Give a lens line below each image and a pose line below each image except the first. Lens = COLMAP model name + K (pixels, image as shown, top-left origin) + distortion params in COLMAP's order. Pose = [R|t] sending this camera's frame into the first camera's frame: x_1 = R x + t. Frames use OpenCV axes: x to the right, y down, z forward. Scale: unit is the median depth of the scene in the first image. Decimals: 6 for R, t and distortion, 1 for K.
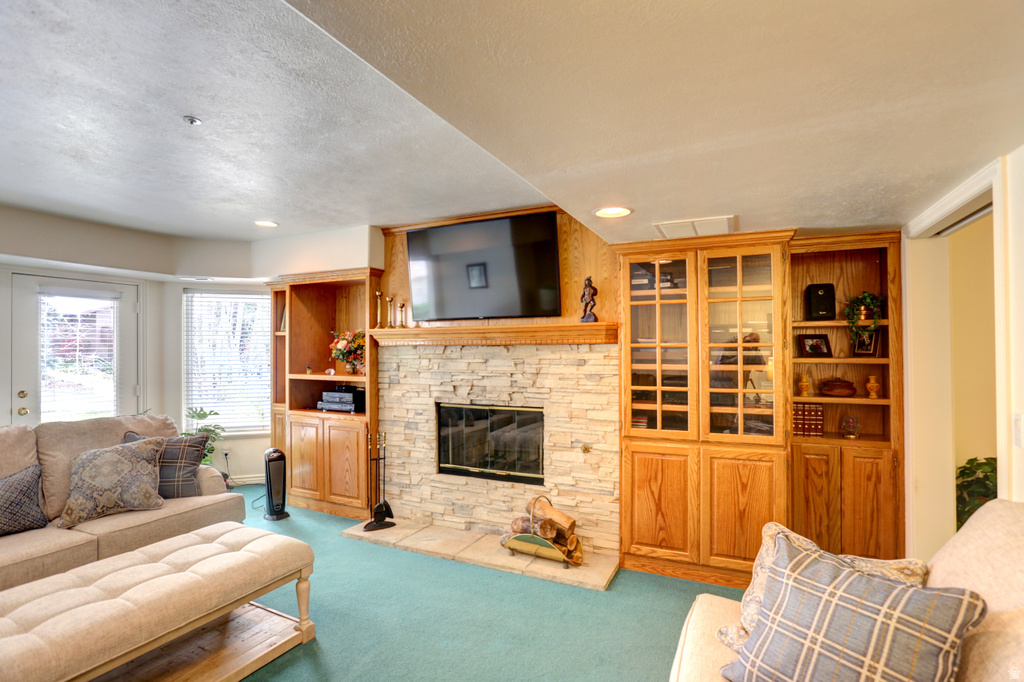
lens RADIAL K [[499.6, 0, 512.0], [0, 499.6, 341.0], [0, 0, 1]] dist [-0.069748, 0.031470]
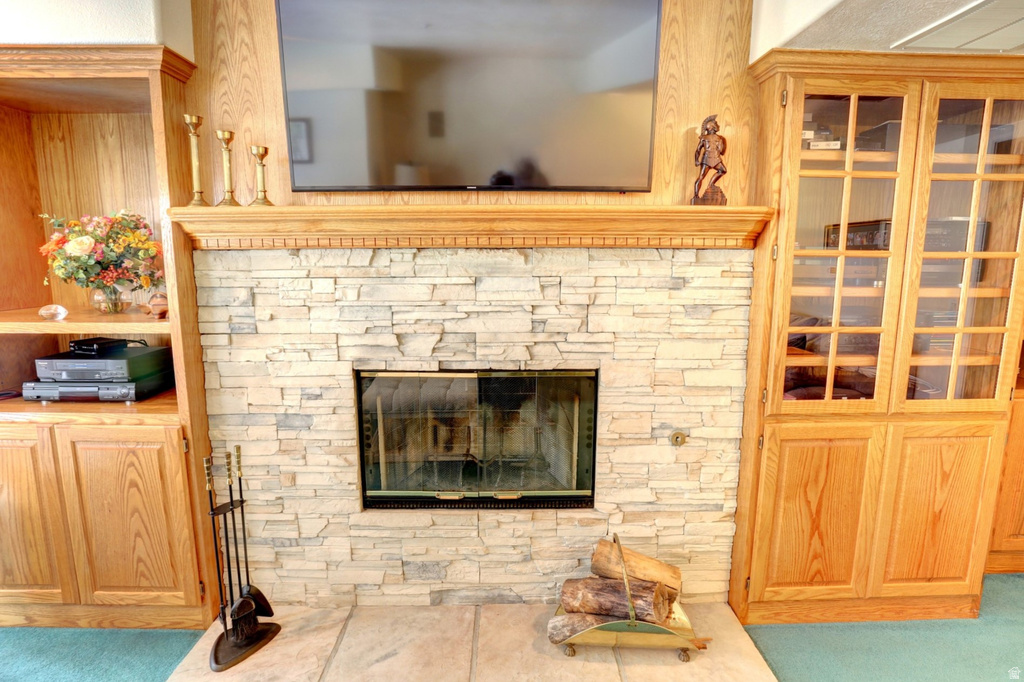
lens RADIAL K [[544.0, 0, 512.0], [0, 544.0, 341.0], [0, 0, 1]] dist [-0.081633, 0.041327]
pose [[0.897992, -0.062112, 0.435605, -0.256895], [-0.012708, 0.985913, 0.166776, 0.009557], [-0.439827, -0.155299, 0.884553, 0.523664]]
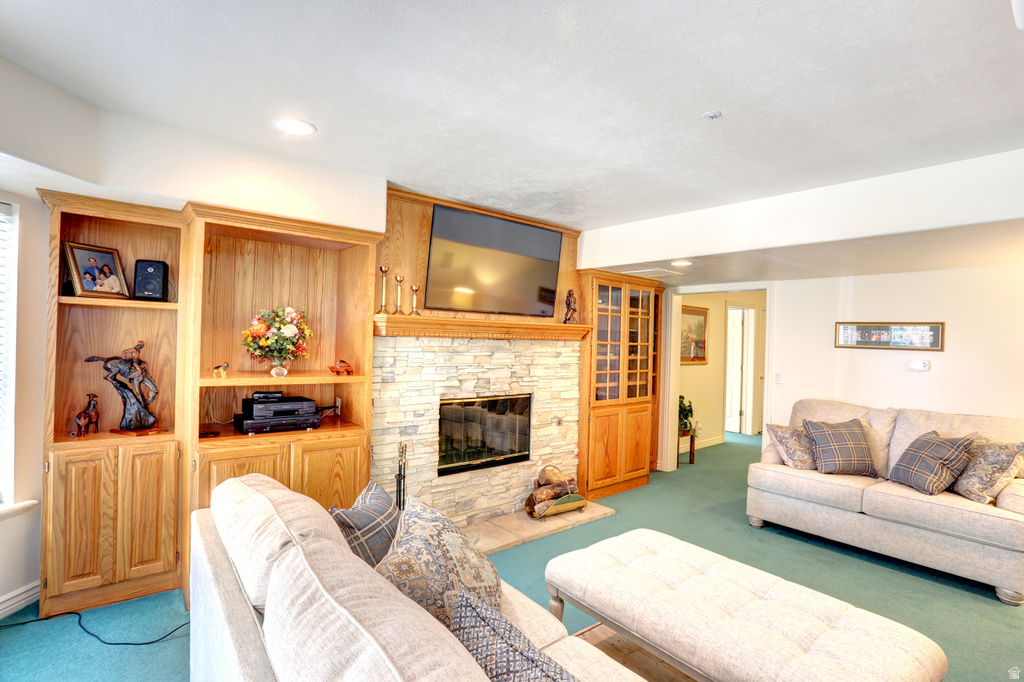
lens RADIAL K [[499.6, 0, 512.0], [0, 499.6, 341.0], [0, 0, 1]] dist [-0.069748, 0.031470]
pose [[0.419105, 0.015229, 0.907810, -0.993539], [-0.039766, 0.999208, 0.001596, 0.010144], [-0.907067, -0.036769, 0.419378, 0.539390]]
